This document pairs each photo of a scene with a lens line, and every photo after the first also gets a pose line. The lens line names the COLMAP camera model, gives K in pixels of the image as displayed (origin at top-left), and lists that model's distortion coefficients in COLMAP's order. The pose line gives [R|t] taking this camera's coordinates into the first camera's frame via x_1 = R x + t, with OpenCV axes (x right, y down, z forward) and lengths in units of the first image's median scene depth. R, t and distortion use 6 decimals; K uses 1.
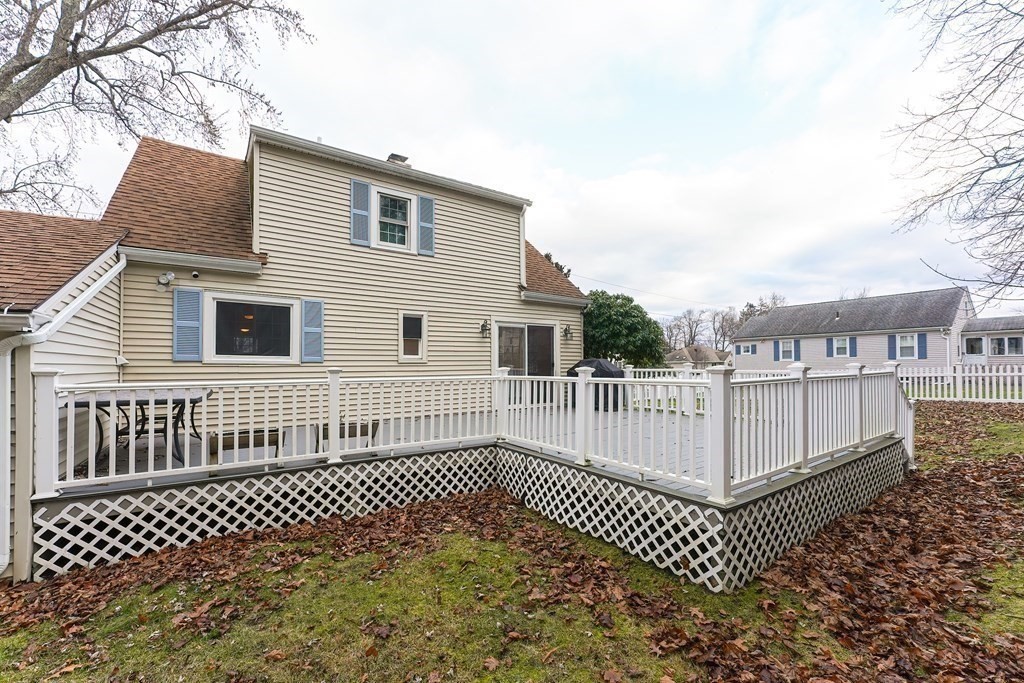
lens RADIAL K [[397.9, 0, 507.1], [0, 397.9, 367.7], [0, 0, 1]] dist [-0.000673, 0.000146]
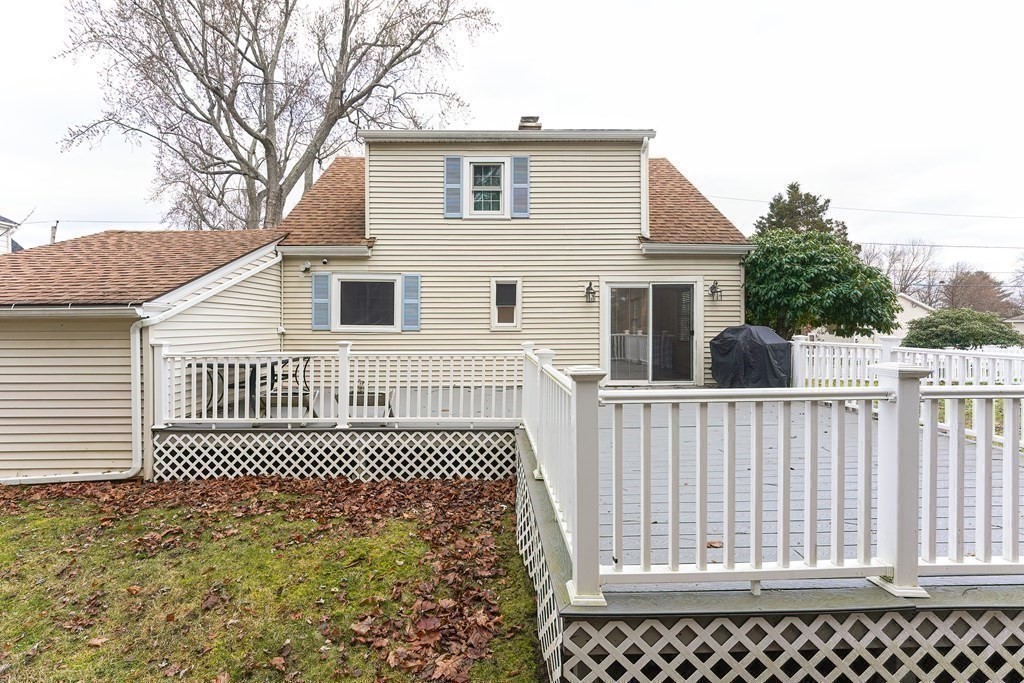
lens RADIAL K [[401.3, 0, 508.3], [0, 401.3, 333.8], [0, 0, 1]] dist [-0.000519, 0.000008]
pose [[0.845110, 0.014492, -0.534395, 0.389168], [-0.004789, 0.999798, 0.019540, -0.032239], [0.534570, -0.013954, 0.845009, 0.228939]]
